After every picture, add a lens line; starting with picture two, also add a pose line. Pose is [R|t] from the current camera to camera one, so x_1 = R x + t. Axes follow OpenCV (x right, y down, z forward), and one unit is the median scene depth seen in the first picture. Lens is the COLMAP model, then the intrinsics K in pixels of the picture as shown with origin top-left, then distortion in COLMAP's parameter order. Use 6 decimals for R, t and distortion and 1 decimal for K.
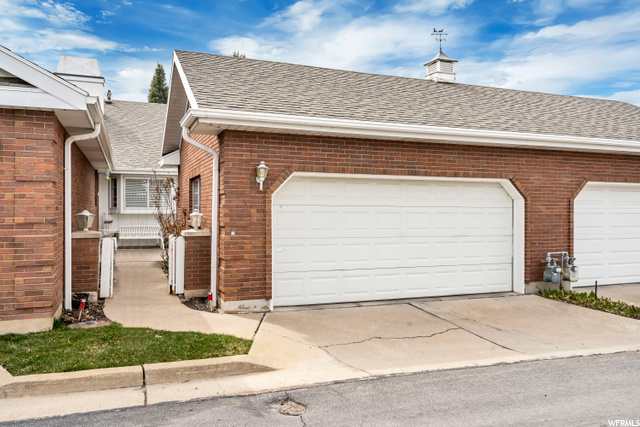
lens RADIAL K [[500.6, 0, 320.0], [0, 500.6, 213.5], [0, 0, 1]] dist [-0.002032, -0.001380]
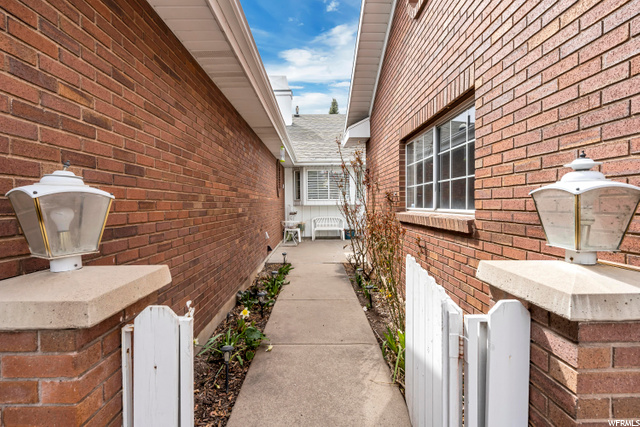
lens RADIAL K [[314.4, 0, 320.0], [0, 314.4, 213.5], [0, 0, 1]] dist [-0.001489, -0.000340]
pose [[0.938663, -0.002146, -0.344830, -0.144281], [0.009669, 0.999751, 0.020099, 0.004530], [0.344701, -0.022200, 0.938450, 0.405574]]
